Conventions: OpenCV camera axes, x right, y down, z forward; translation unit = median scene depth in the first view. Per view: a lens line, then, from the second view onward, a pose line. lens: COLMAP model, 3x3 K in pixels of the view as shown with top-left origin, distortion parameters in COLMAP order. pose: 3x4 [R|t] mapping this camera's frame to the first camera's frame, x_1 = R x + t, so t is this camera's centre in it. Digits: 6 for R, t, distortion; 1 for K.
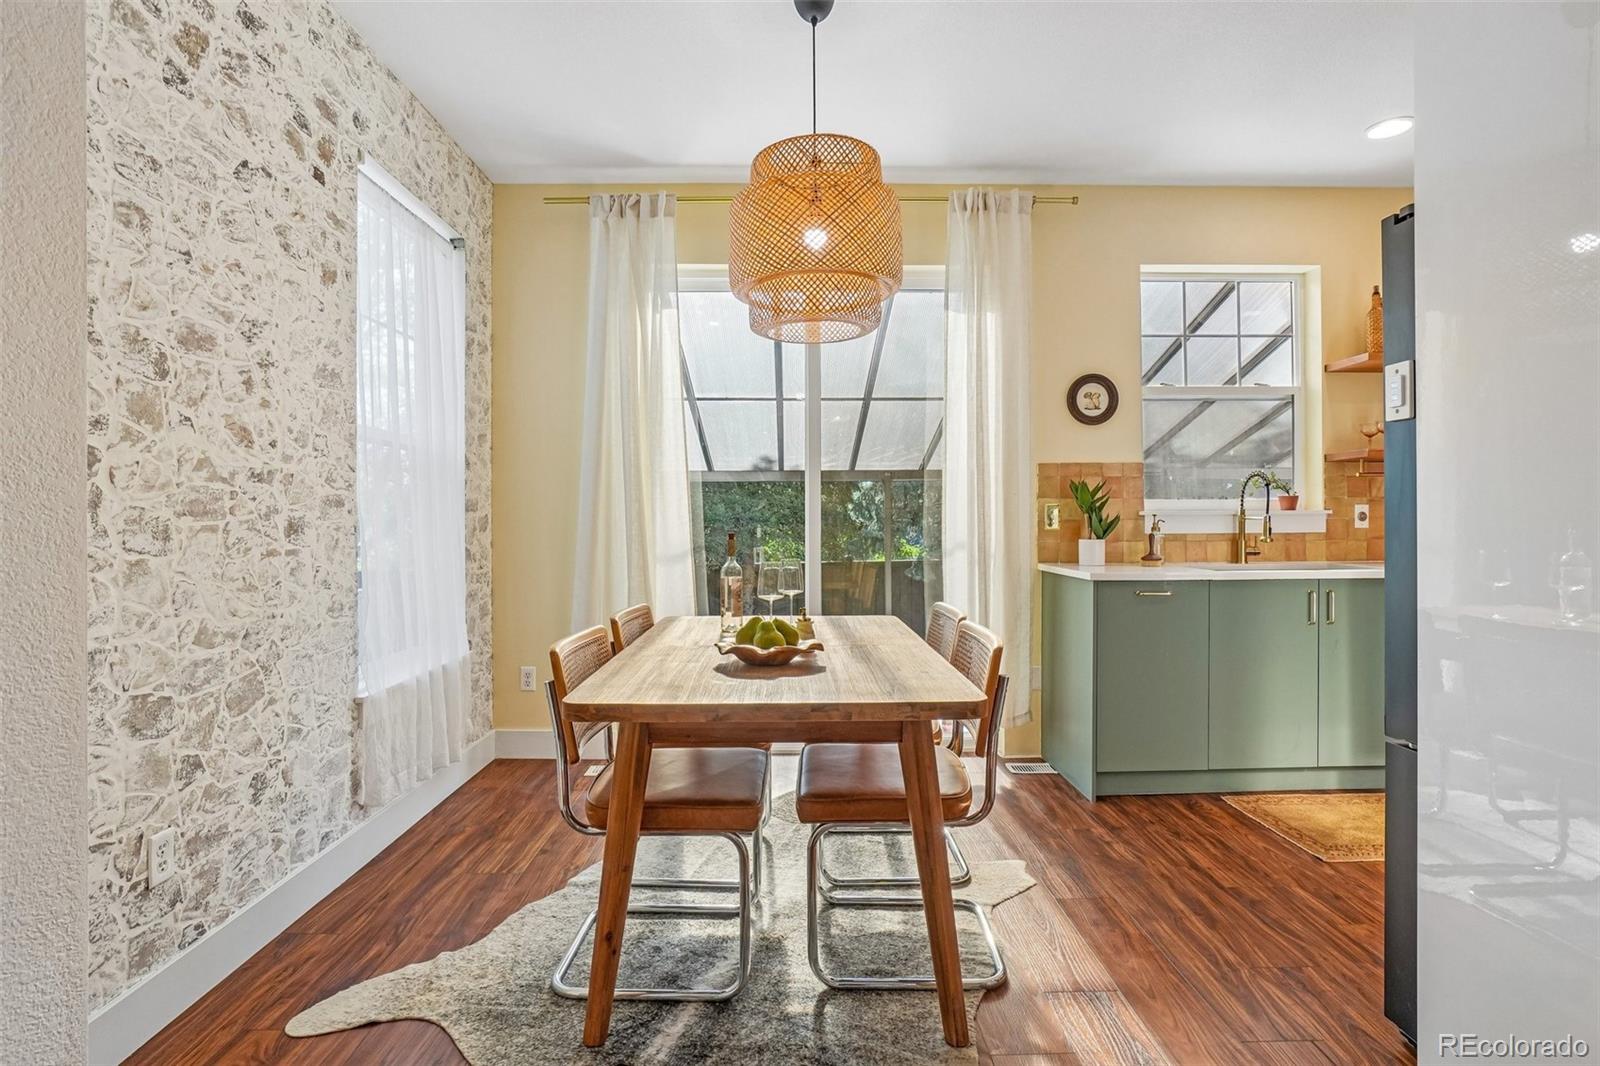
lens RADIAL K [[810.9, 0, 813.3], [0, 810.9, 515.7], [0, 0, 1]] dist [-0.013976, 0.002744]
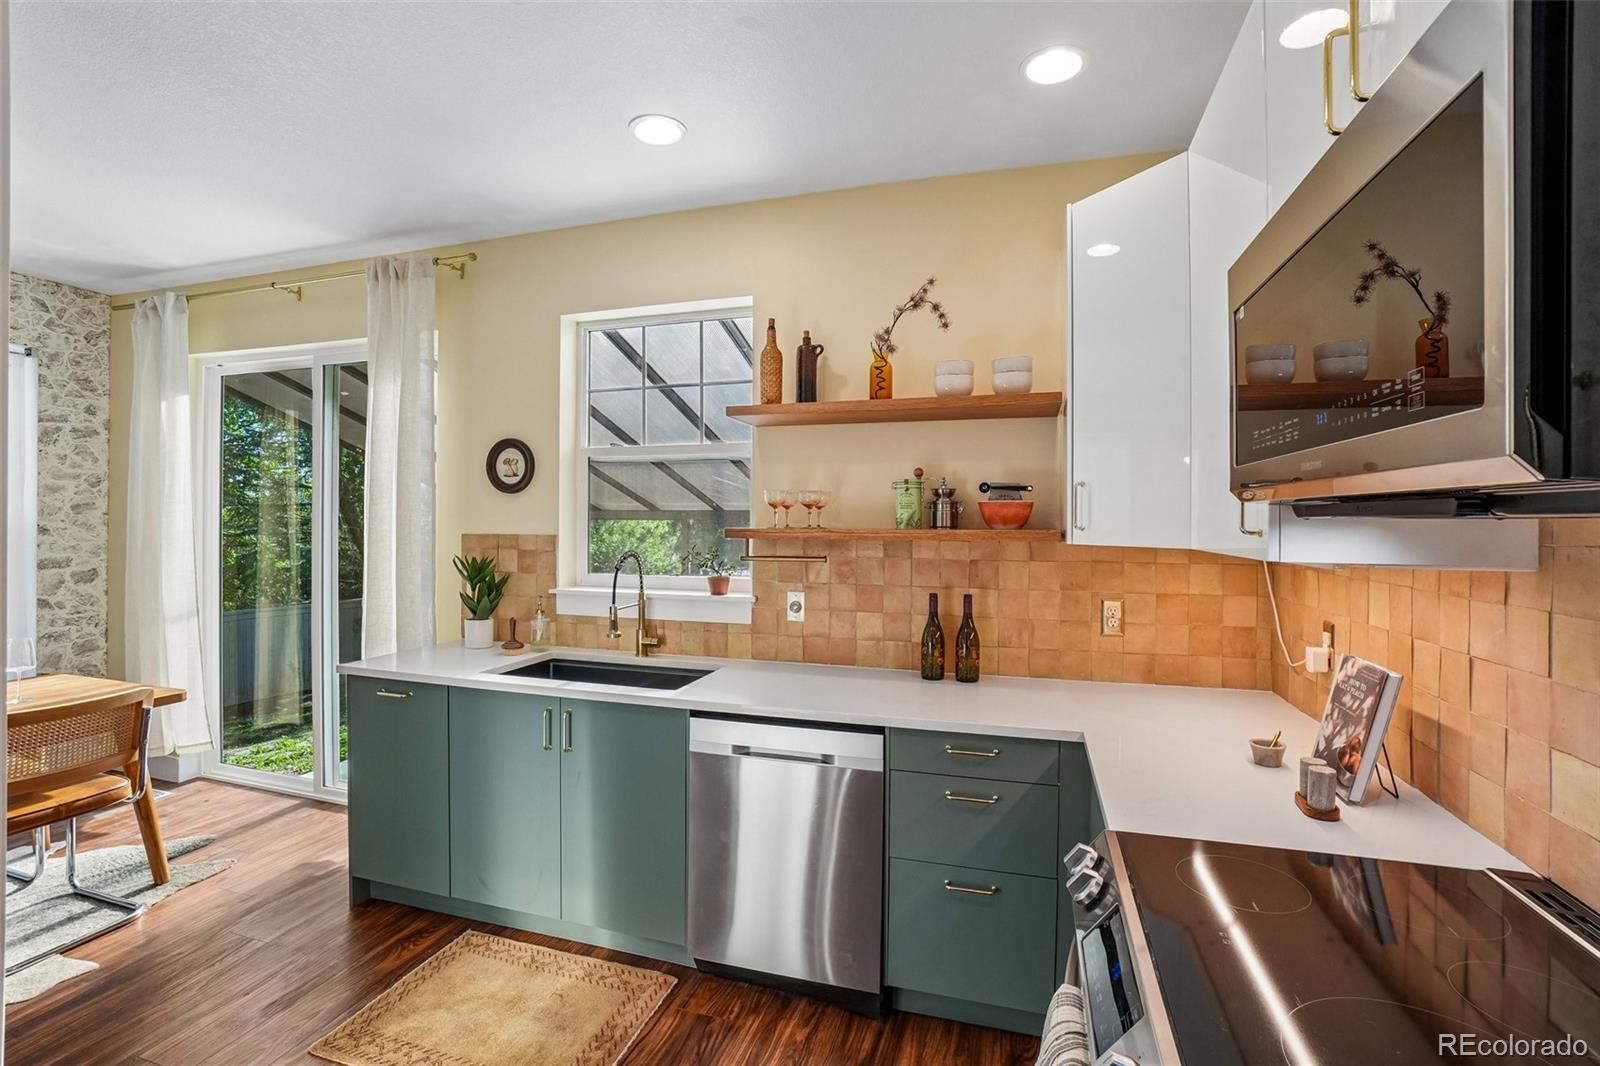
lens RADIAL K [[718.7, 0, 796.5], [0, 718.7, 522.3], [0, 0, 1]] dist [-0.043490, 0.004664]
pose [[0.948922, 0.012279, -0.315271, 0.911685], [-0.010070, 0.999912, 0.008633, -0.089317], [0.315349, -0.005018, 0.948963, 0.330448]]
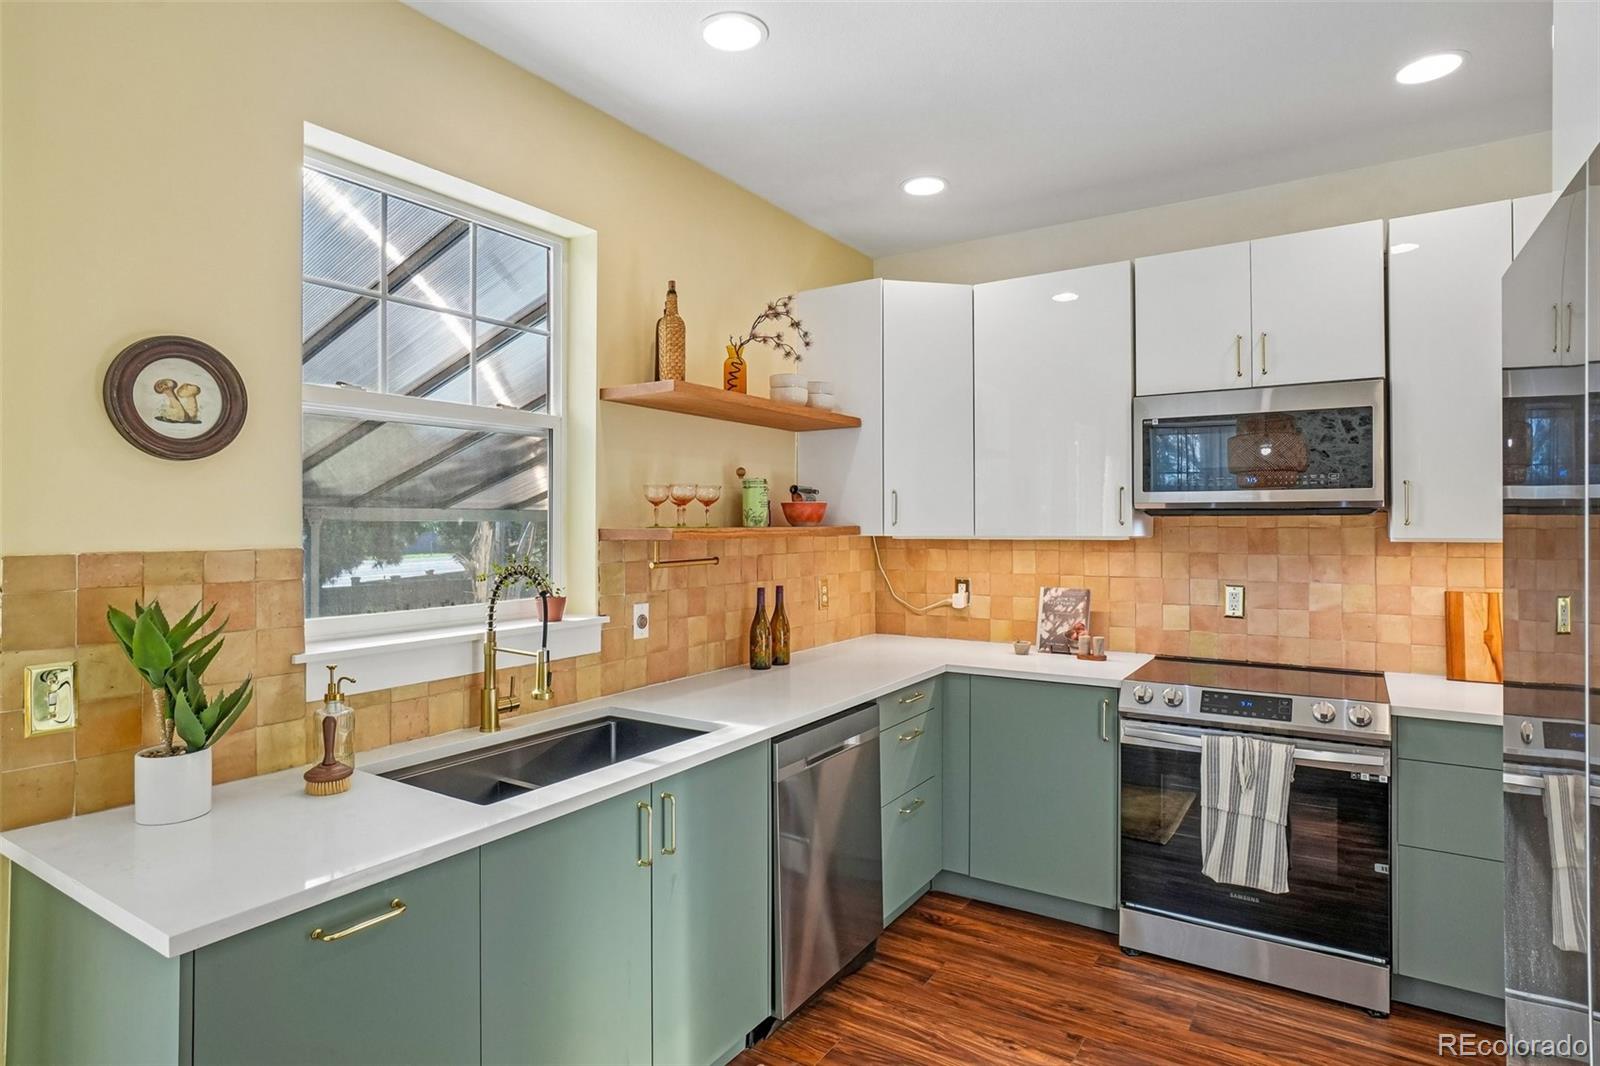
lens RADIAL K [[853.4, 0, 789.2], [0, 853.4, 523.6], [0, 0, 1]] dist [-0.017088, 0.000156]
pose [[0.574511, 0.005611, 0.818477, 0.170951], [-0.003625, 0.999984, -0.004310, -0.078579], [-0.818489, -0.000491, 0.574523, 0.495467]]
